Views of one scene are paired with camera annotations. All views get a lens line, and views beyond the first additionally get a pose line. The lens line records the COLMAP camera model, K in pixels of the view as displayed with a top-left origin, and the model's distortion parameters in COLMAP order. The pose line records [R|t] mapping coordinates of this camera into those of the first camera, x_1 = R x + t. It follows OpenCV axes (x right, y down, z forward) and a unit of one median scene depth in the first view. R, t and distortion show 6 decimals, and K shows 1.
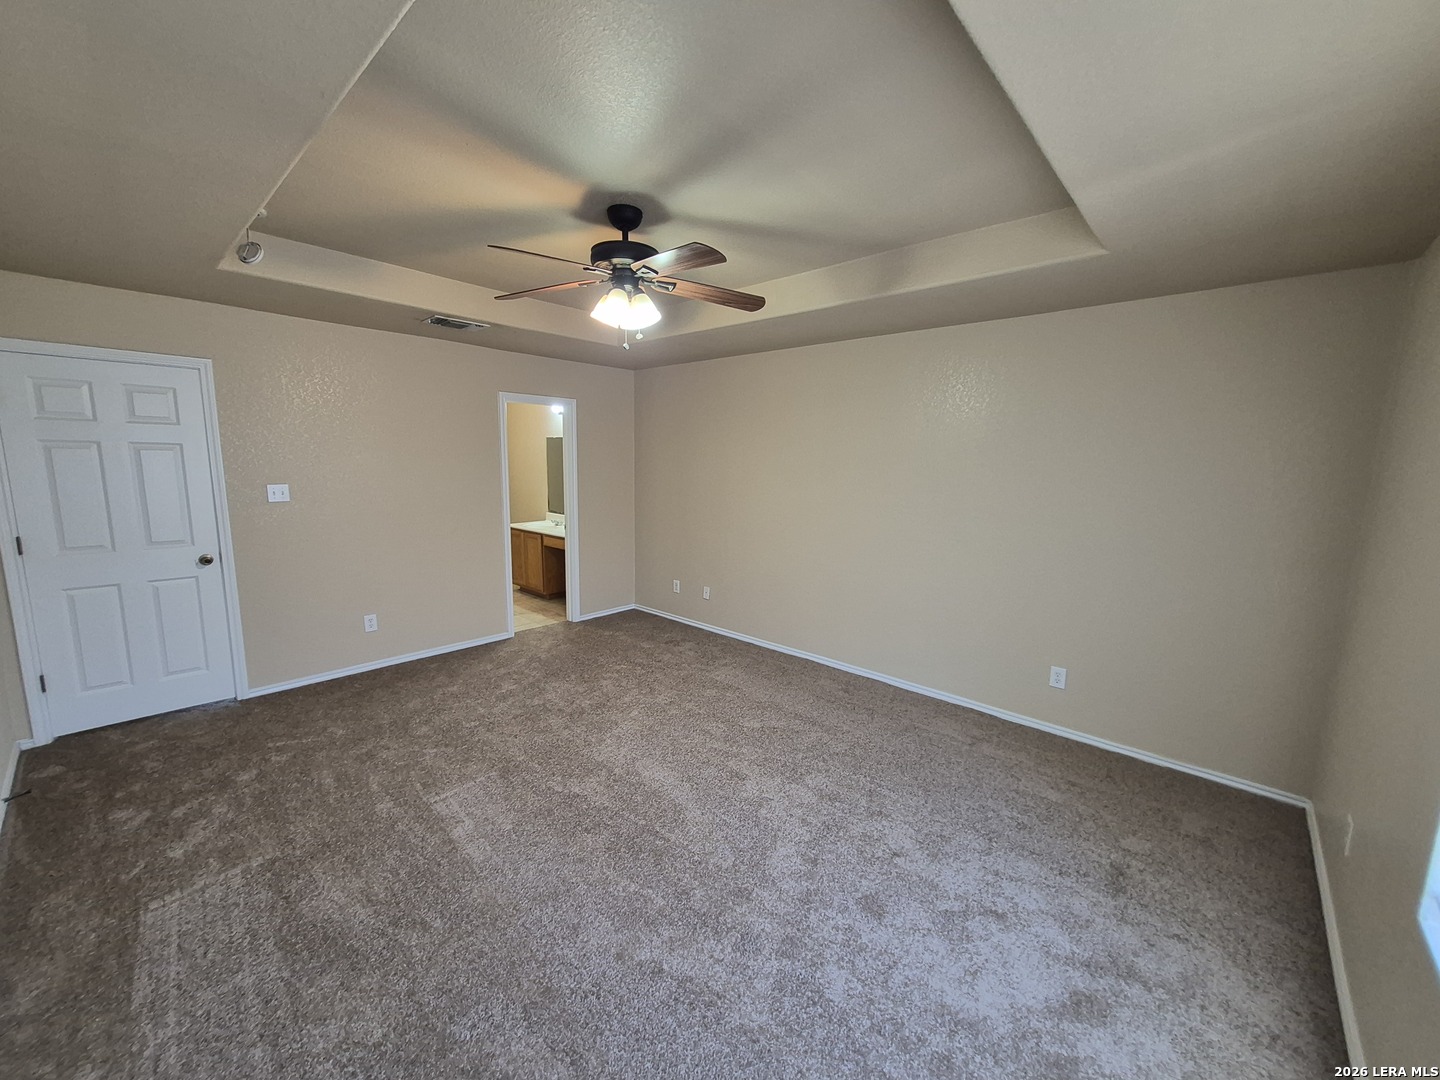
lens RADIAL K [[563.7, 0, 712.8], [0, 563.7, 537.4], [0, 0, 1]] dist [0.008269, -0.000798]
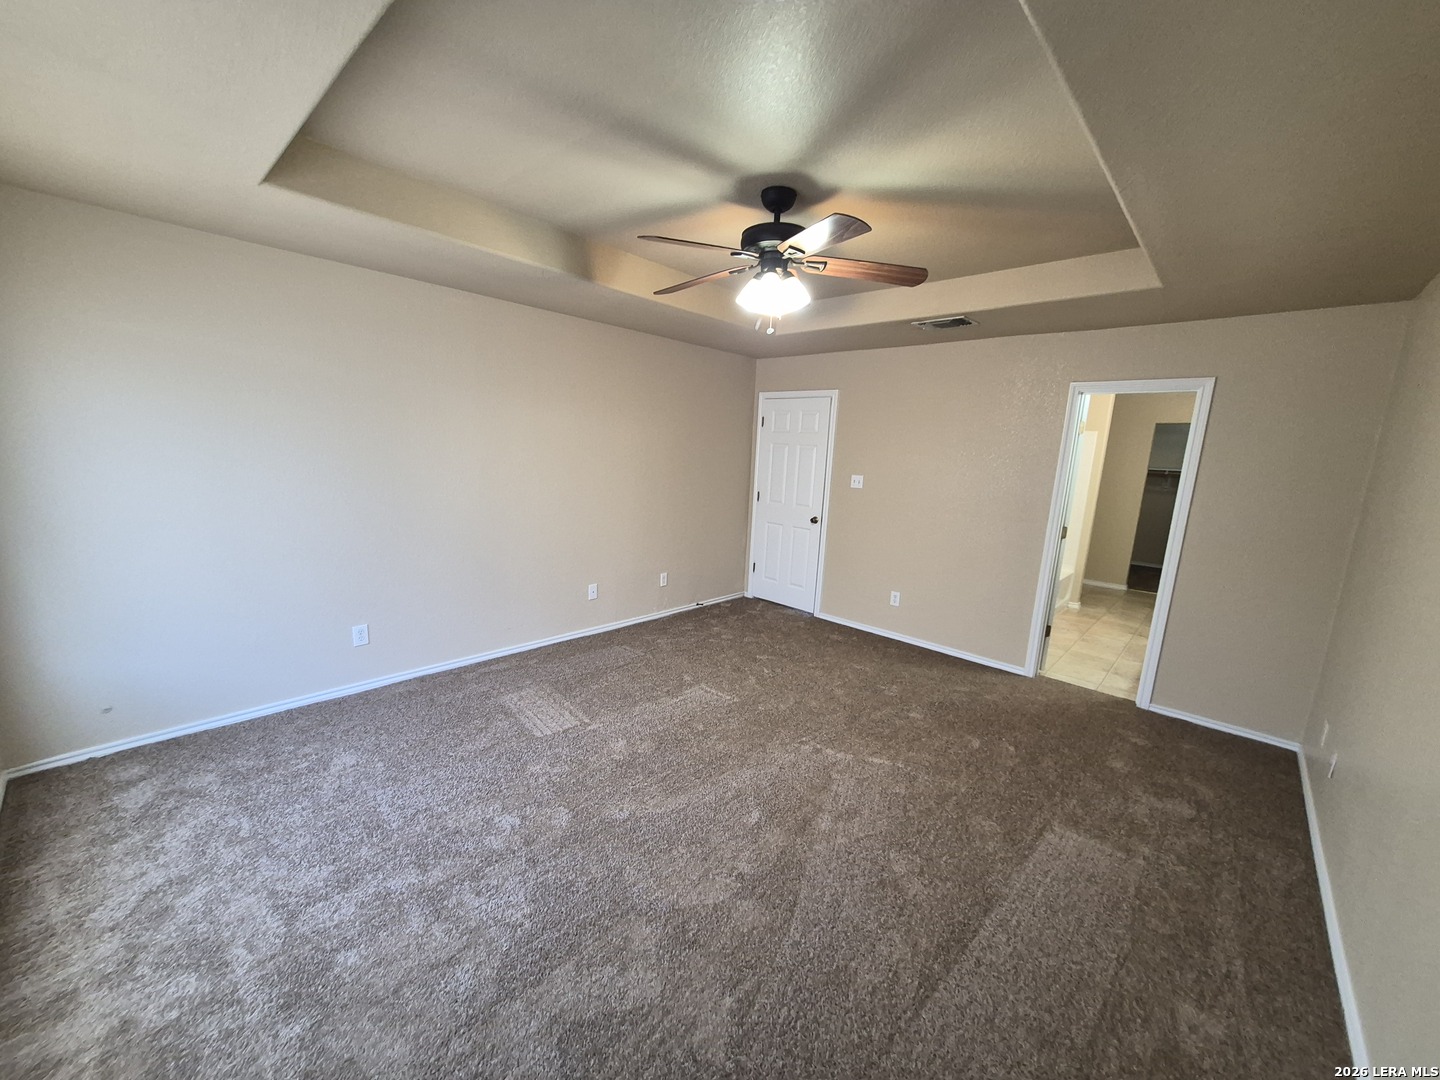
lens RADIAL K [[563.7, 0, 714.9], [0, 563.7, 541.5], [0, 0, 1]] dist [0.008269, -0.000798]
pose [[0.004002, 0.151149, -0.988503, 0.596877], [-0.187366, 0.971118, 0.147732, -0.074855], [0.982282, 0.184621, 0.032206, 0.641735]]
